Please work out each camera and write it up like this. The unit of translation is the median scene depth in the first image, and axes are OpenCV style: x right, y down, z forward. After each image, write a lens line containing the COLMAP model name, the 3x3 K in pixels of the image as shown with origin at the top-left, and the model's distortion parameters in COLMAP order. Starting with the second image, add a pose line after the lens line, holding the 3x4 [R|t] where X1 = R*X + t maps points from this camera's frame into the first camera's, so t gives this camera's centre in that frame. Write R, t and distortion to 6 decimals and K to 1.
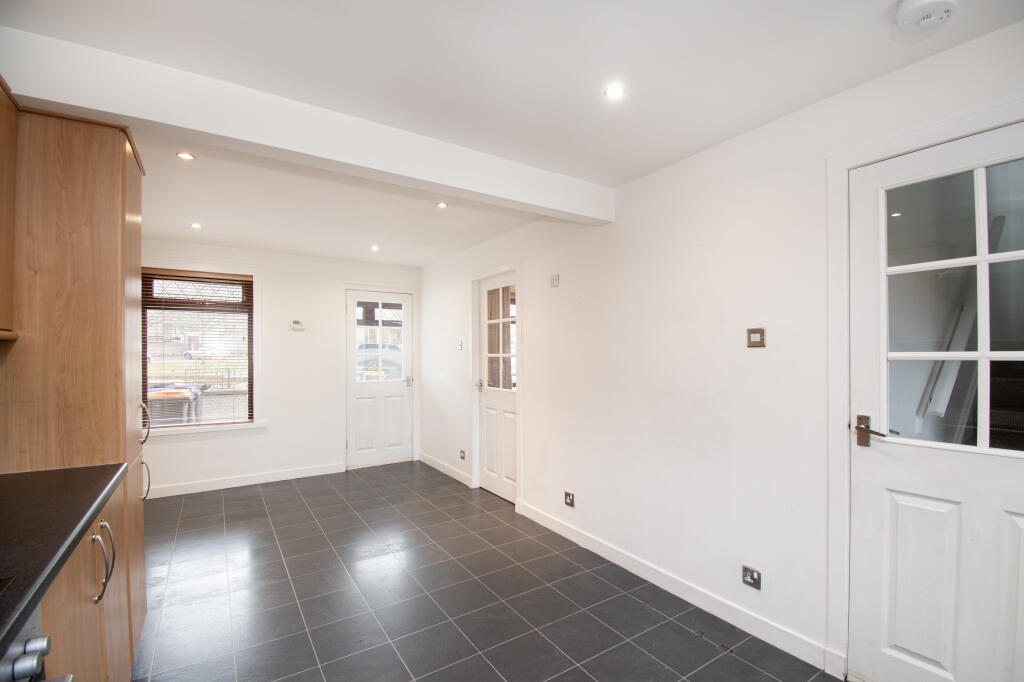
lens RADIAL K [[468.6, 0, 515.6], [0, 468.6, 347.3], [0, 0, 1]] dist [0.002763, -0.002479]
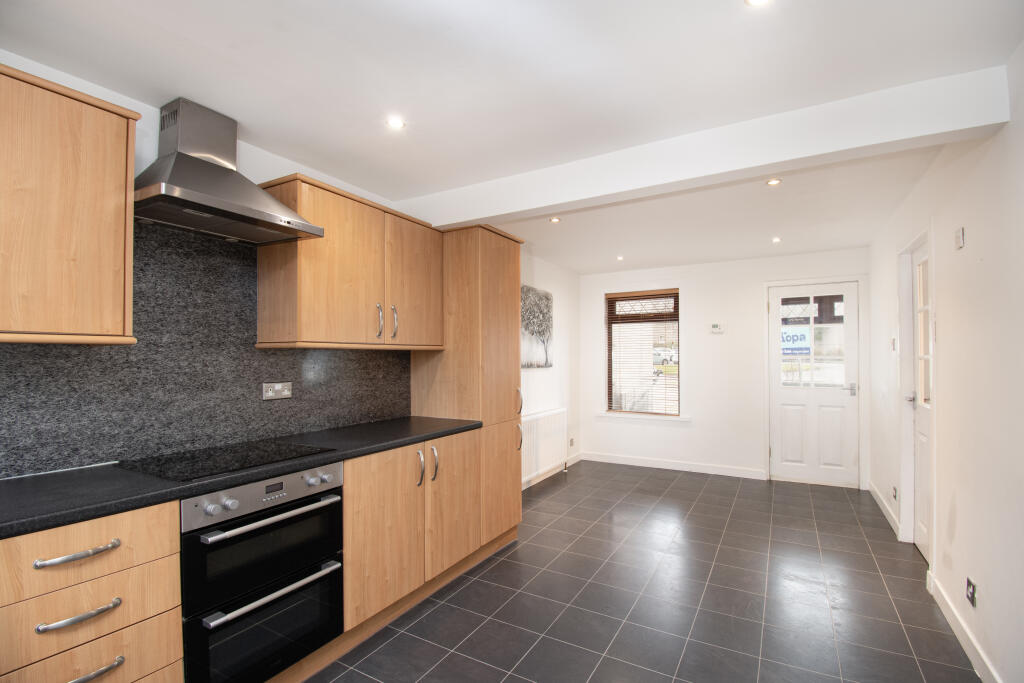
lens RADIAL K [[468.6, 0, 514.2], [0, 468.6, 349.0], [0, 0, 1]] dist [0.002763, -0.002479]
pose [[0.441764, -0.017779, -0.896955, 0.295038], [0.016934, 0.999791, -0.011477, 0.002386], [0.896972, -0.010119, 0.441973, 0.142284]]
